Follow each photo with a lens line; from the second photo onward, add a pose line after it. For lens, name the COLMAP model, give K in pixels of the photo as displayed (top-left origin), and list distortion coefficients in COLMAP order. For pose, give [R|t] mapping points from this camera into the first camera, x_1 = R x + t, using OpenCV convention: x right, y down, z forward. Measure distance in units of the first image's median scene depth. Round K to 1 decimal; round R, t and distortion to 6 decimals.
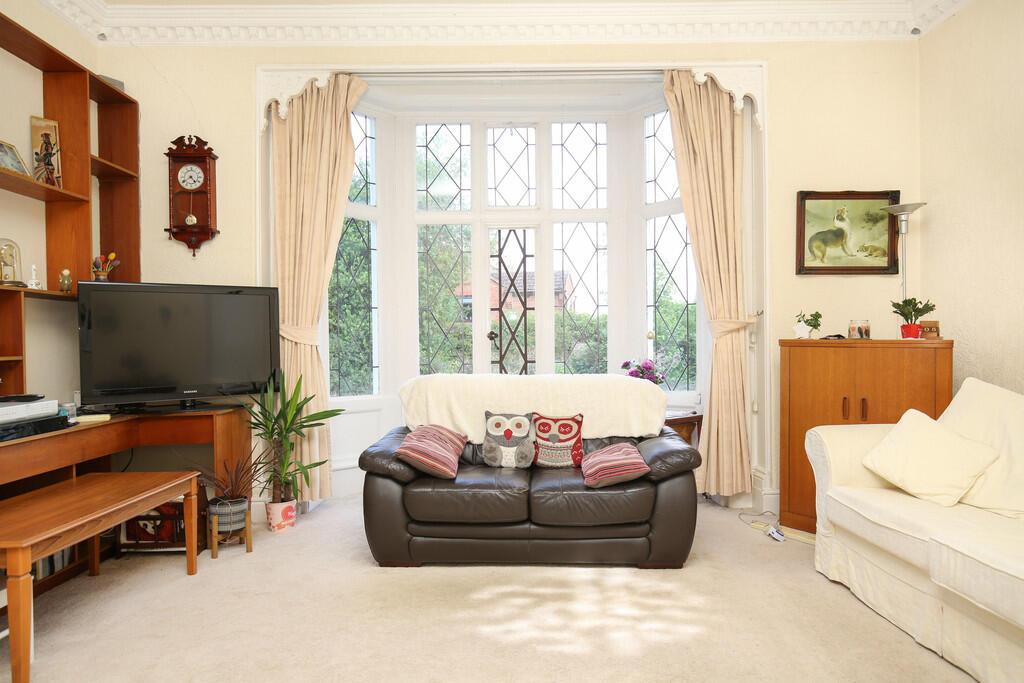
lens RADIAL K [[661.7, 0, 512.0], [0, 661.7, 341.5], [0, 0, 1]] dist [0.009333, 0.000708]
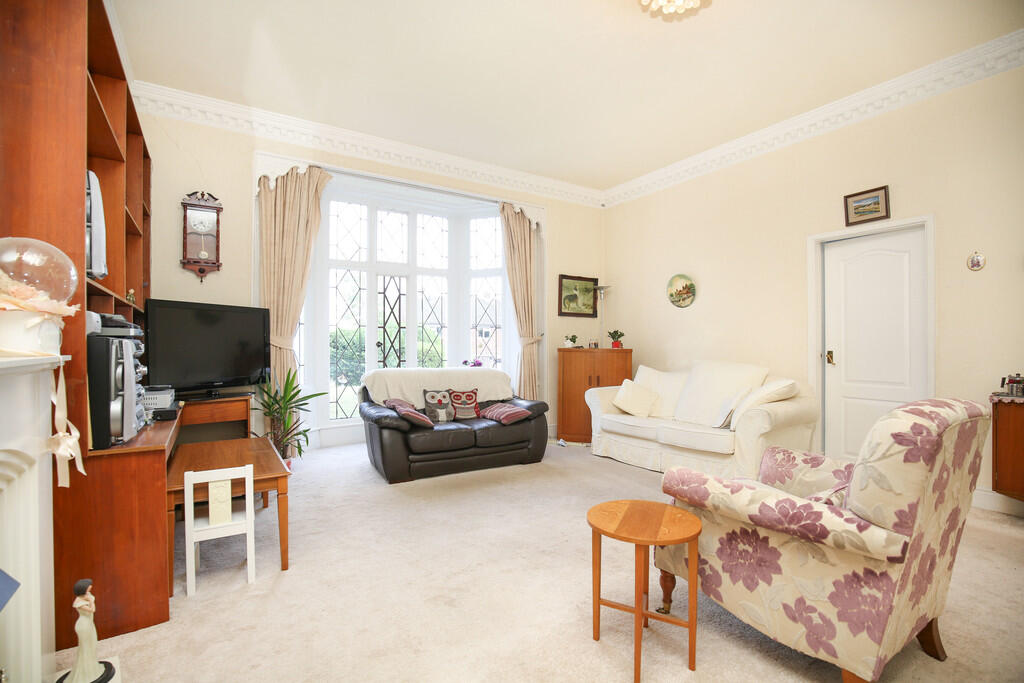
lens RADIAL K [[473.3, 0, 512.0], [0, 473.3, 341.5], [0, 0, 1]] dist [-0.002261, -0.000230]
pose [[0.842454, 0.014107, 0.538583, -0.462040], [-0.006792, 0.999856, -0.015564, 0.000029], [-0.538725, 0.009454, 0.842429, -0.127650]]
